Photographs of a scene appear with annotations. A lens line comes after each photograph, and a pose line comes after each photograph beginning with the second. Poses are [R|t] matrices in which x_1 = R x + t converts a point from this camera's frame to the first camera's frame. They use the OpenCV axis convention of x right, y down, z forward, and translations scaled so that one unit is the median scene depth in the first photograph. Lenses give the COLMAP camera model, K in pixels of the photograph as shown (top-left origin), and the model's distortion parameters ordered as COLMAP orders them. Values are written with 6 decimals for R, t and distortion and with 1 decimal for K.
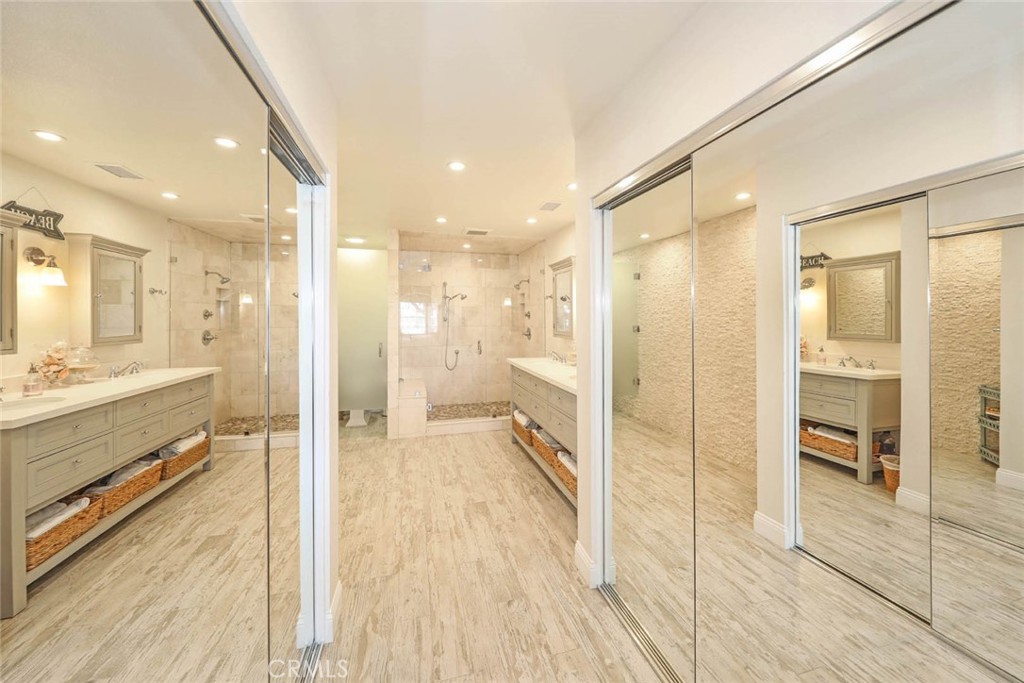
lens RADIAL K [[376.6, 0, 544.6], [0, 376.6, 306.6], [0, 0, 1]] dist [0.000183, -0.000015]
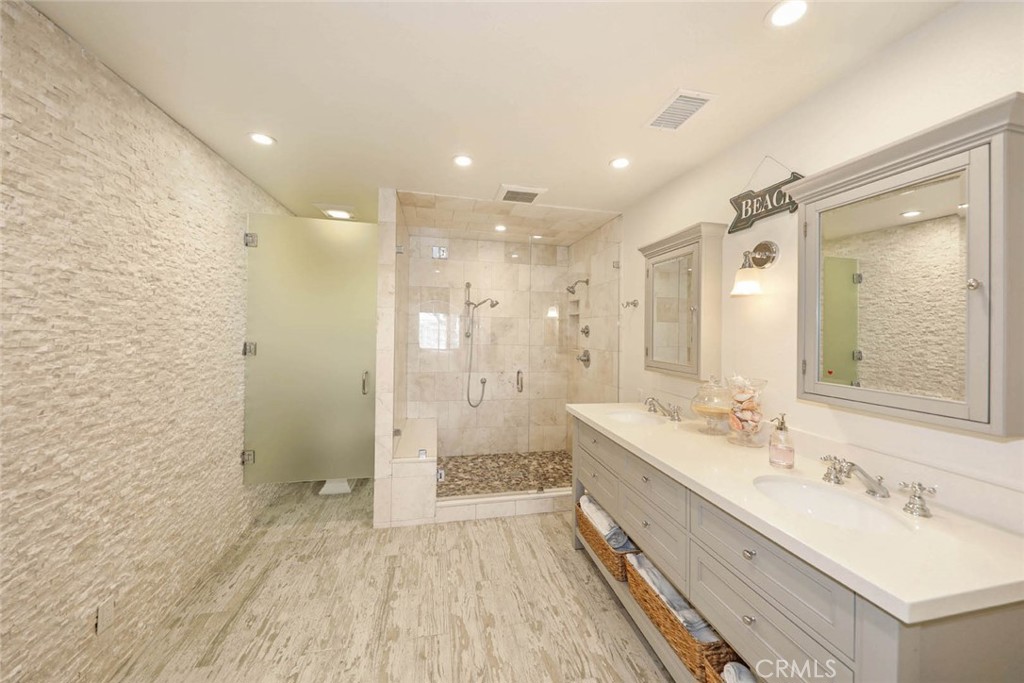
lens RADIAL K [[376.6, 0, 515.6], [0, 376.6, 335.3], [0, 0, 1]] dist [0.000183, -0.000015]
pose [[0.990536, 0.024785, -0.134995, -0.083116], [-0.019603, 0.999024, 0.039576, 0.004922], [0.135844, -0.036555, 0.990056, 0.324562]]
